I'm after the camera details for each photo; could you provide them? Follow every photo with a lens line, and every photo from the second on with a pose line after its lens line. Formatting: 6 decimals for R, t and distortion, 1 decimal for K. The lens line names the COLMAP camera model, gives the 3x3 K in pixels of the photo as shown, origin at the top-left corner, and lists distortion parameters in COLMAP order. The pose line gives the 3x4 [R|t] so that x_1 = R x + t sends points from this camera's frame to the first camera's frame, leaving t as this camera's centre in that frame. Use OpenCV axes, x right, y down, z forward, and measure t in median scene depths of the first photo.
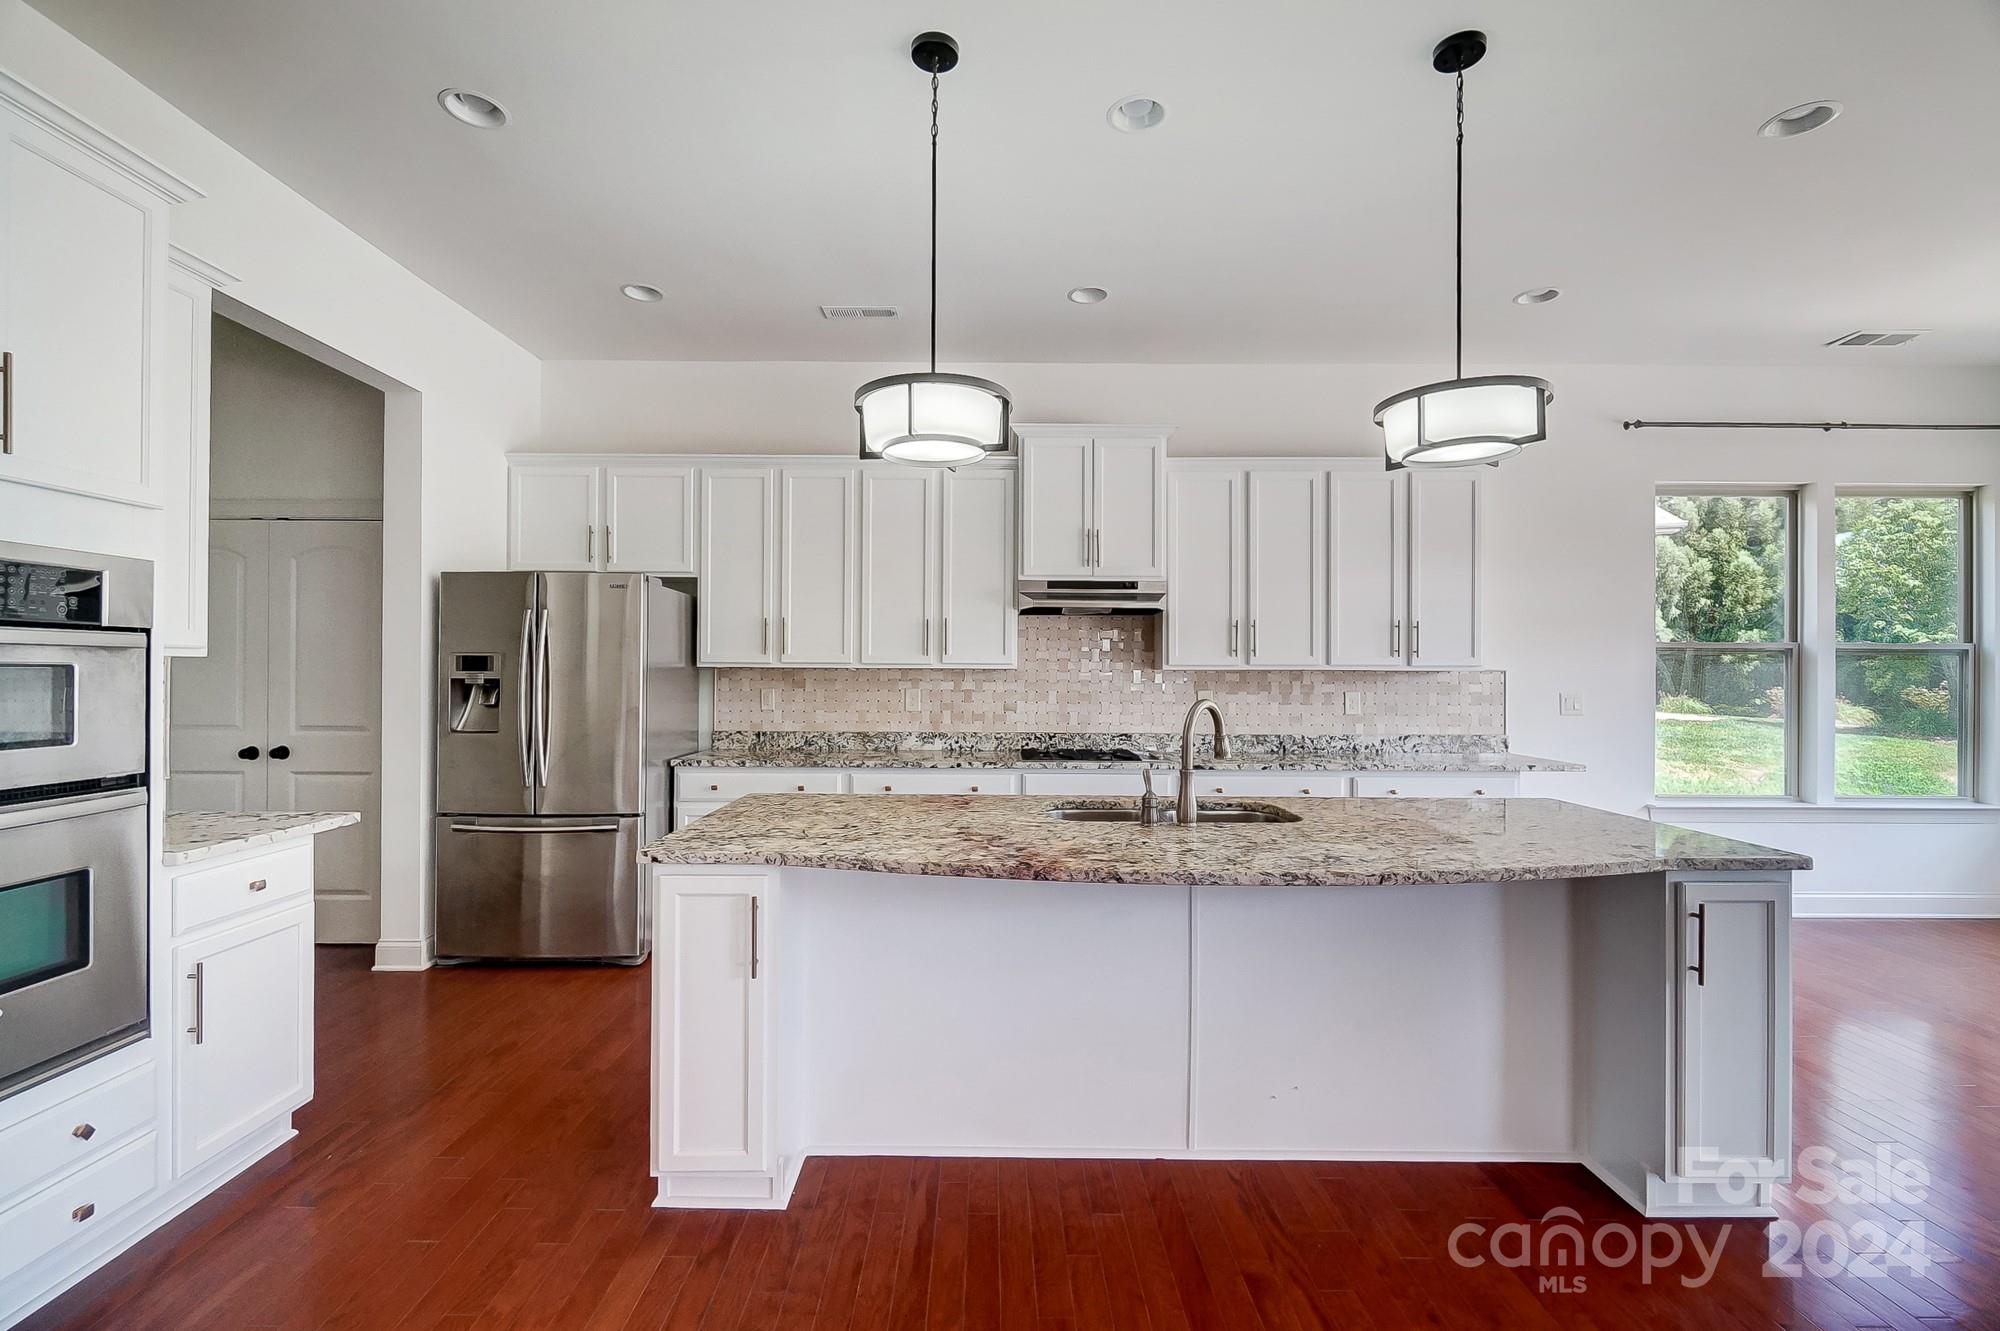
lens RADIAL K [[908.5, 0, 1007.1], [0, 908.5, 670.8], [0, 0, 1]] dist [0.003325, 0.000065]
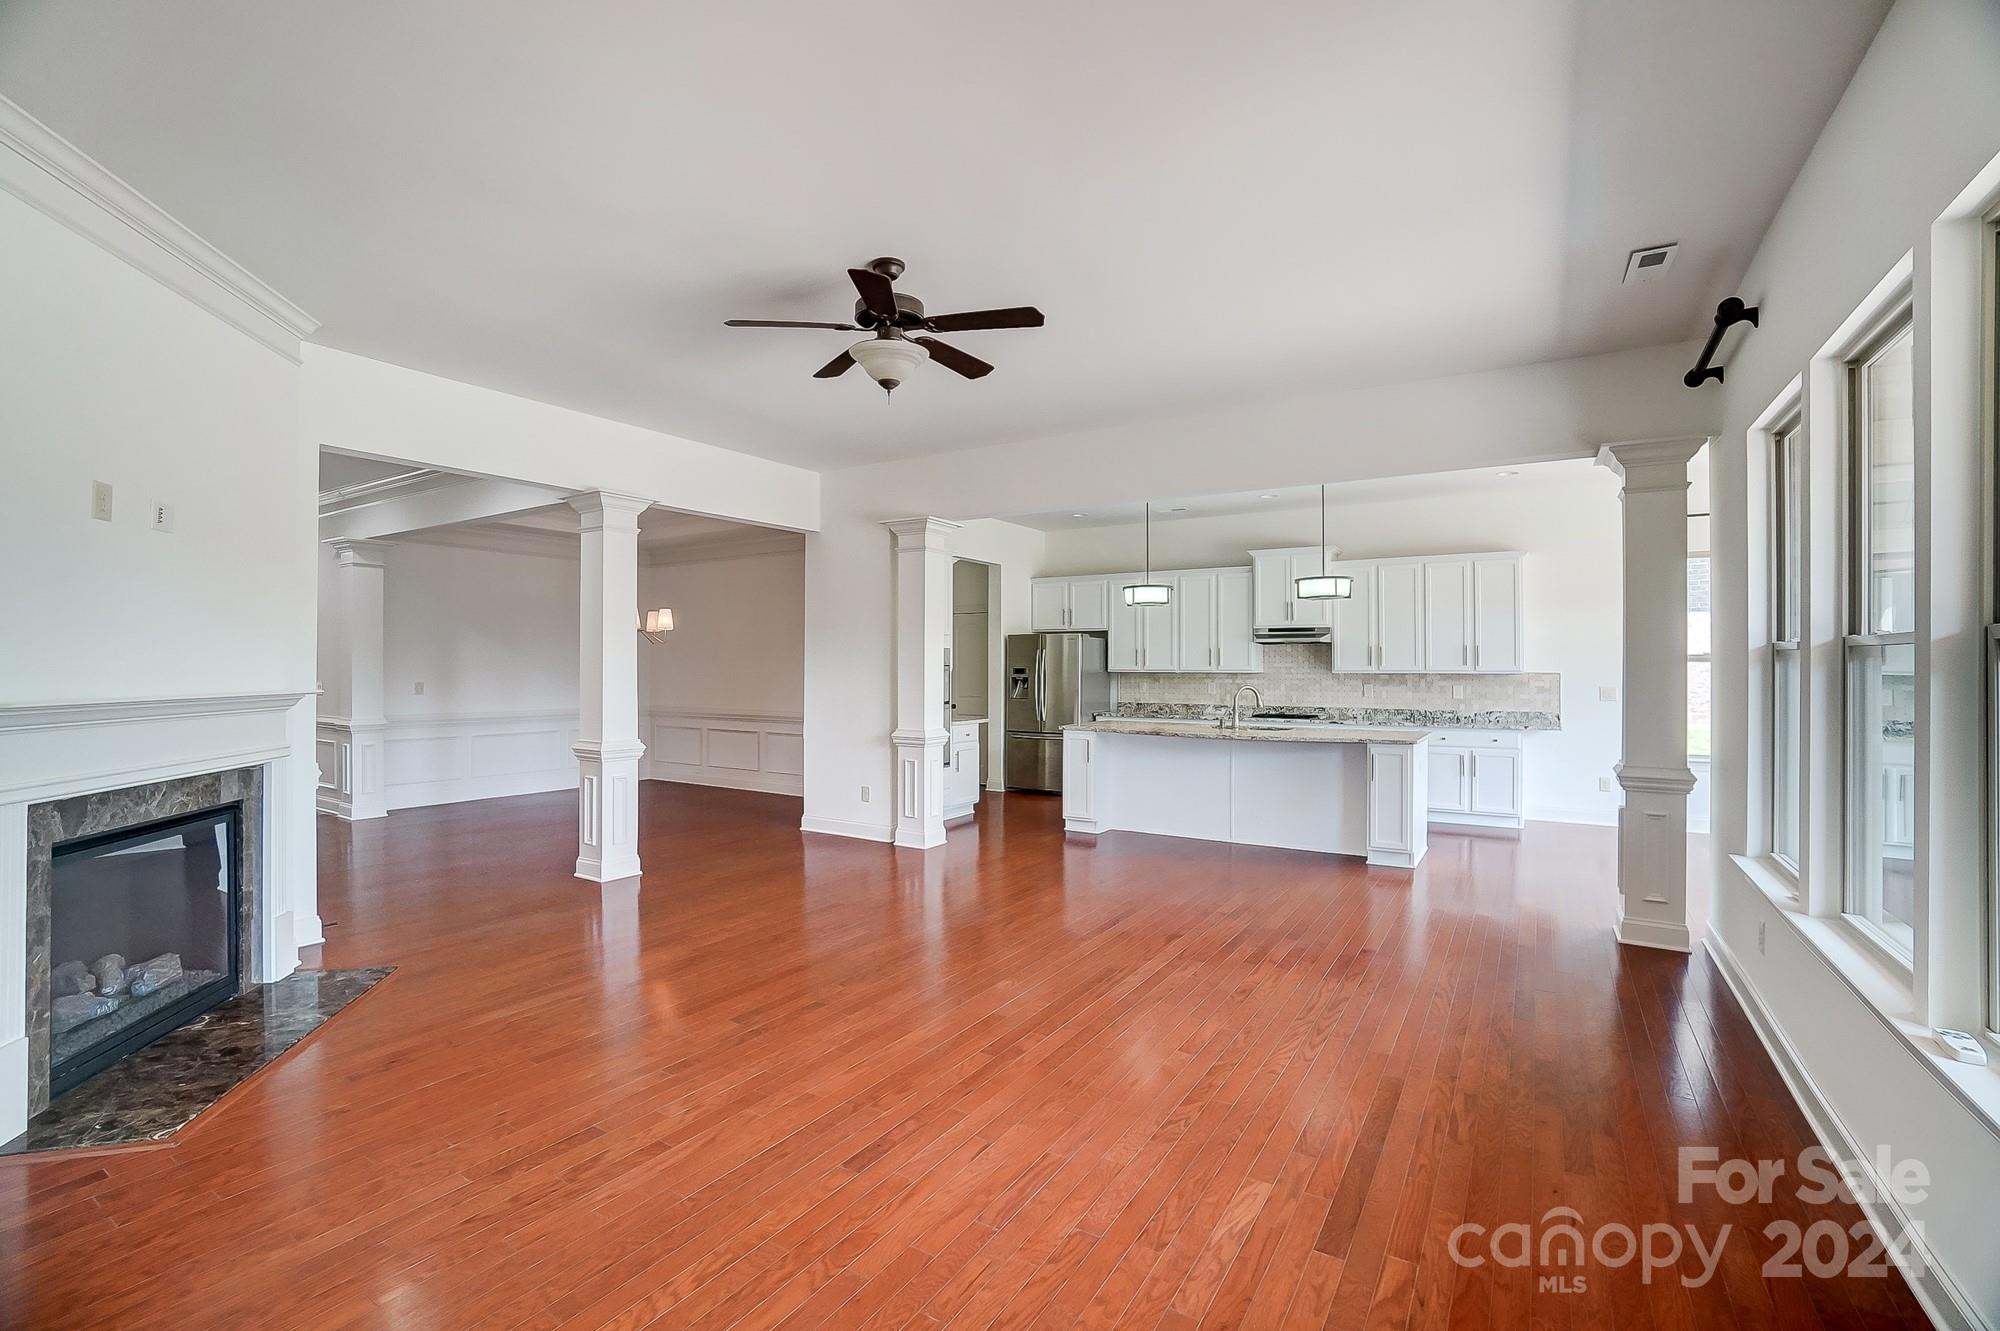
lens RADIAL K [[902.3, 0, 993.0], [0, 902.3, 662.3], [0, 0, 1]] dist [-0.002665, 0.000287]
pose [[0.847277, -0.007199, -0.531103, 0.547406], [0.002983, 0.999957, -0.008796, -0.008723], [0.531144, 0.005869, 0.847261, -0.931361]]
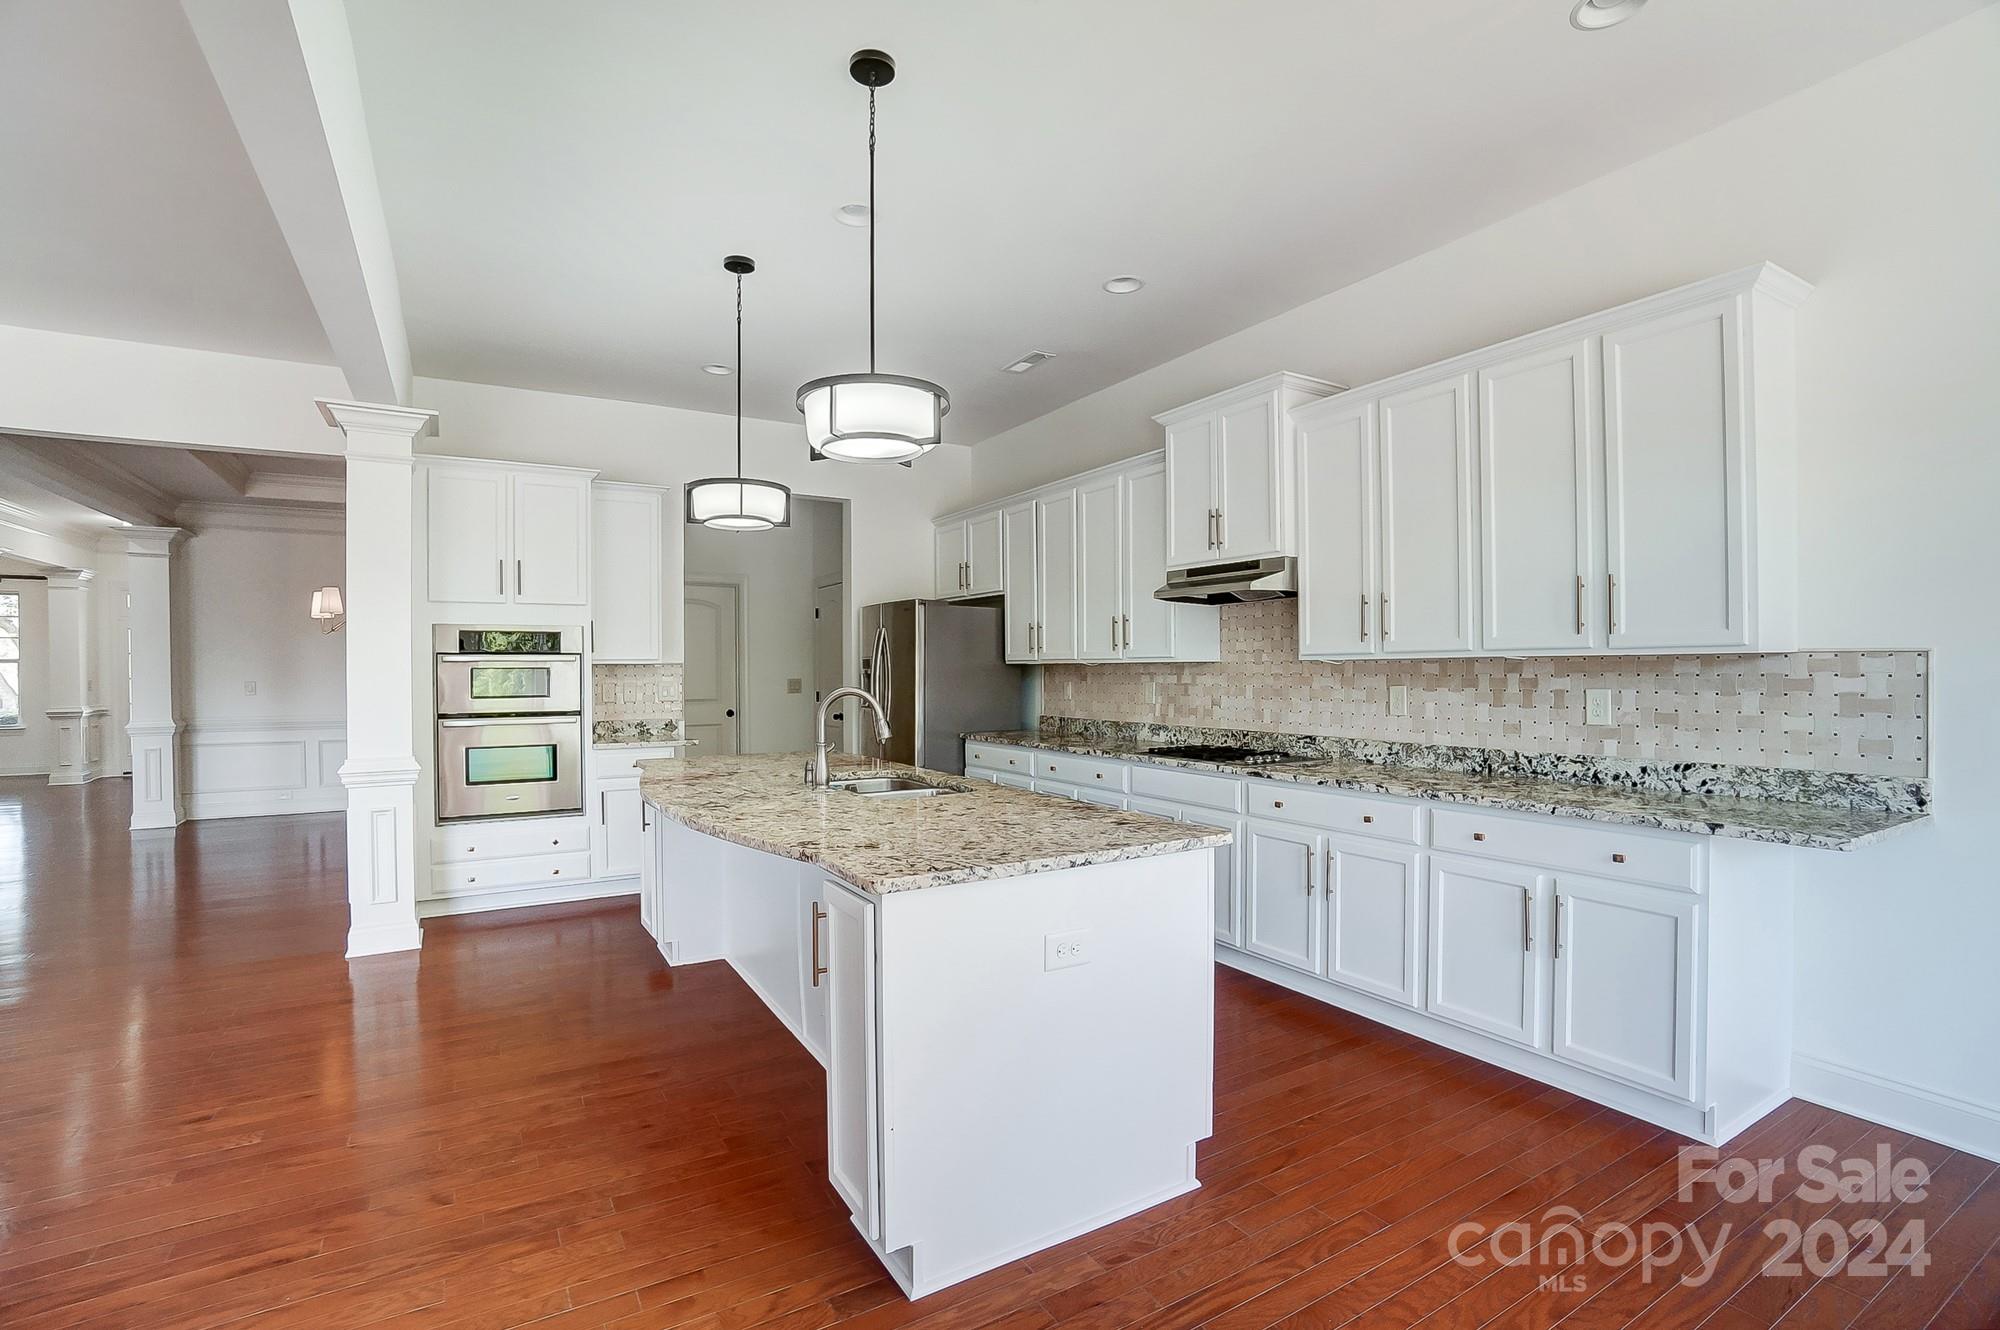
lens RADIAL K [[899.0, 0, 992.5], [0, 899.0, 678.0], [0, 0, 1]] dist [-0.003142, 0.000248]
pose [[0.526206, -0.000412, -0.850357, 0.699394], [0.006366, 0.999974, 0.003456, 0.010280], [0.850333, -0.007232, 0.526195, 0.306435]]
